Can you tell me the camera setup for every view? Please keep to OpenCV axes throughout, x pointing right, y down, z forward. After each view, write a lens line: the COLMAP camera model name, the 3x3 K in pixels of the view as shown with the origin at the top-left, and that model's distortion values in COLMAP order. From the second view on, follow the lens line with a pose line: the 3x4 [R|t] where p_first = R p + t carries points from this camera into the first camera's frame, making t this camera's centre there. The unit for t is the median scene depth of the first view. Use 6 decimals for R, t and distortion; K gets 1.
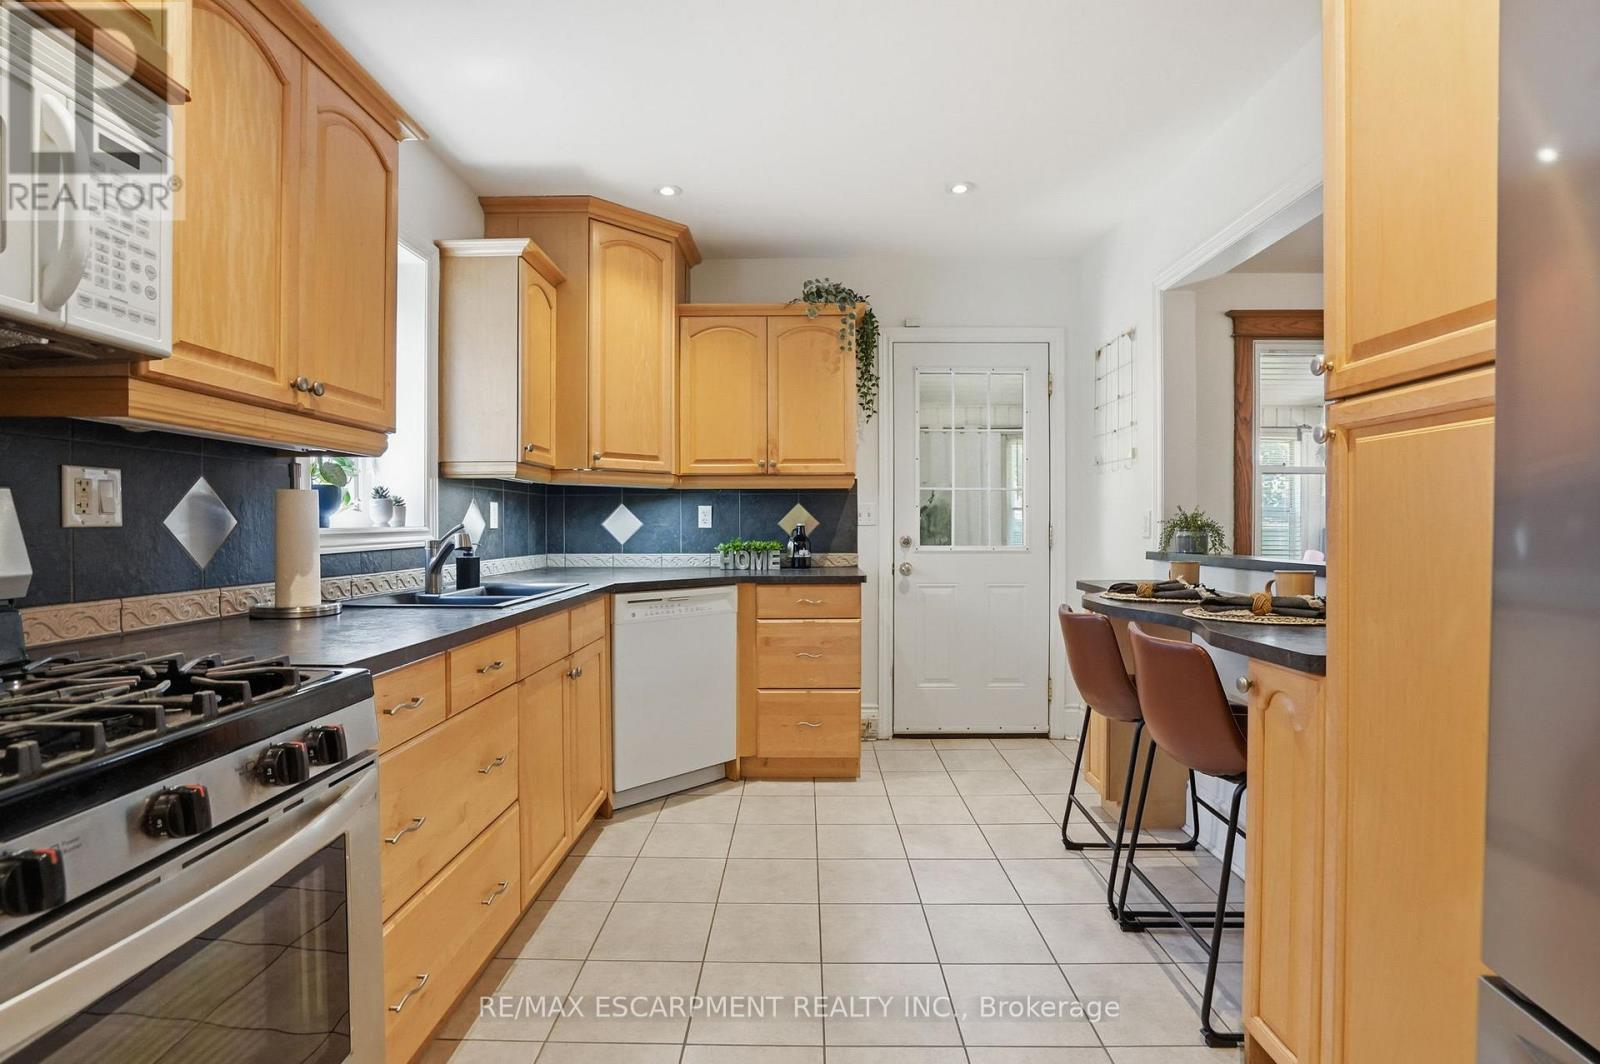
lens RADIAL K [[771.2, 0, 802.8], [0, 771.2, 536.7], [0, 0, 1]] dist [-0.053192, 0.022123]
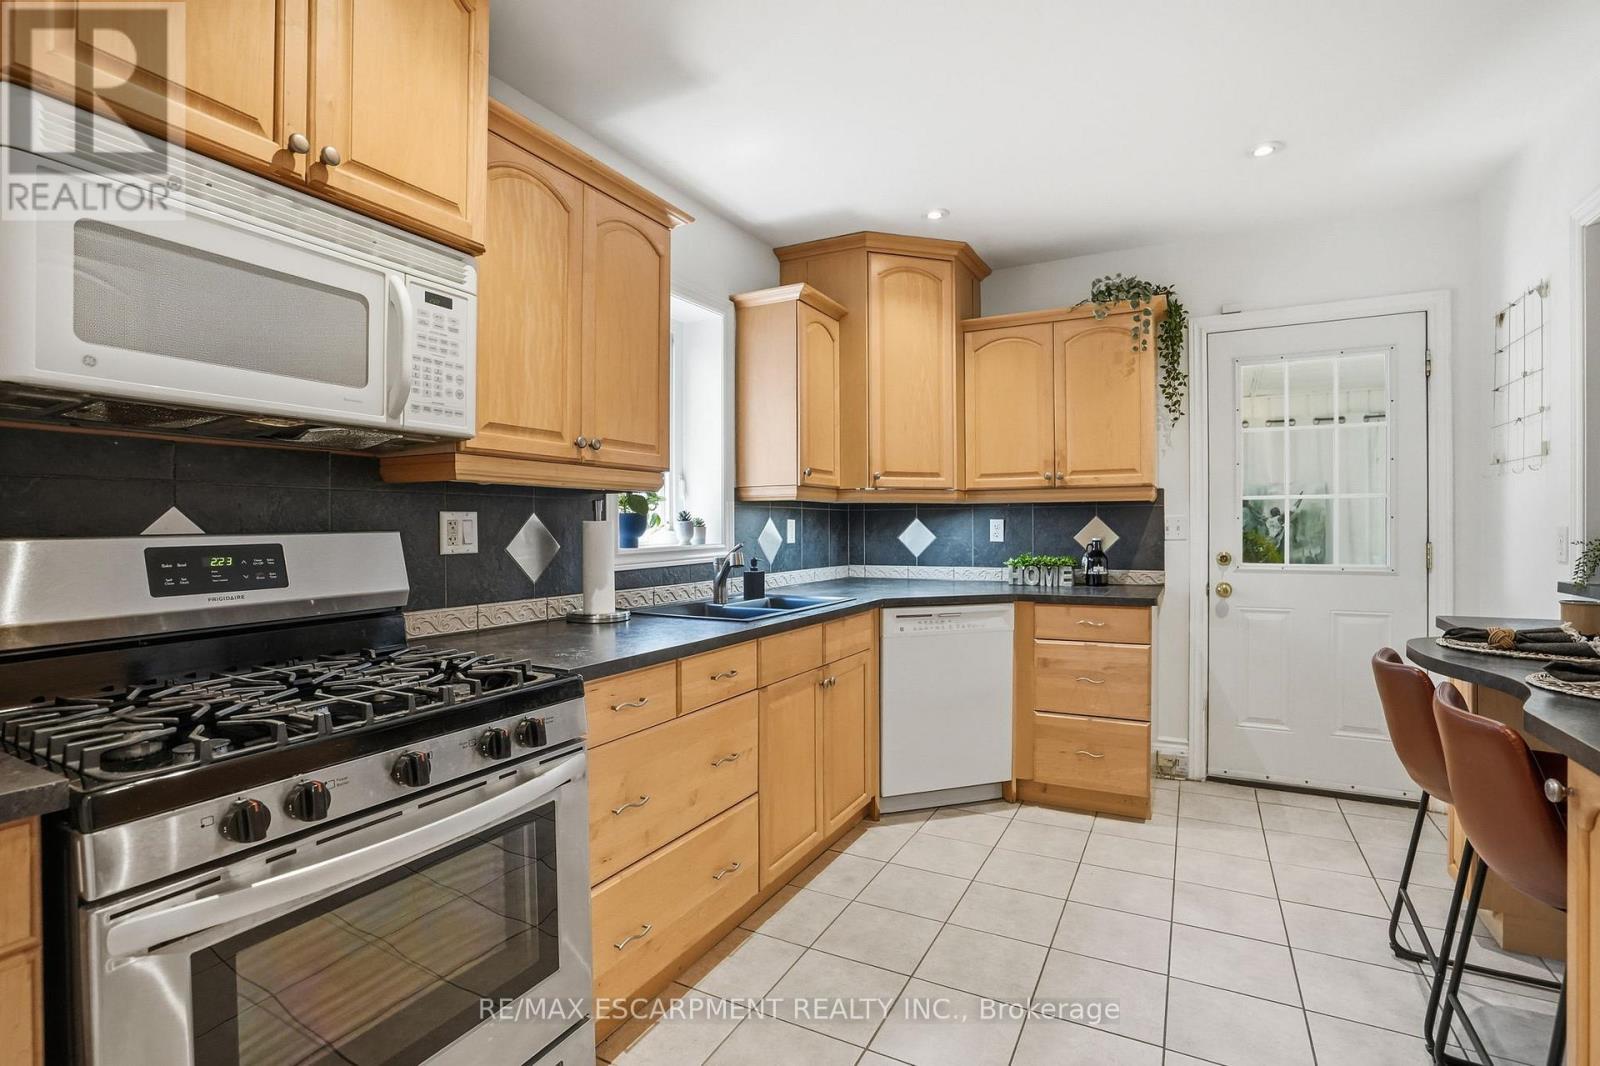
lens RADIAL K [[771.2, 0, 796.0], [0, 771.2, 534.3], [0, 0, 1]] dist [-0.053192, 0.022123]
pose [[0.884694, 0.002076, -0.466167, 0.146535], [-0.003172, 0.999994, -0.001567, -0.025698], [0.466161, 0.002865, 0.884695, 0.011926]]
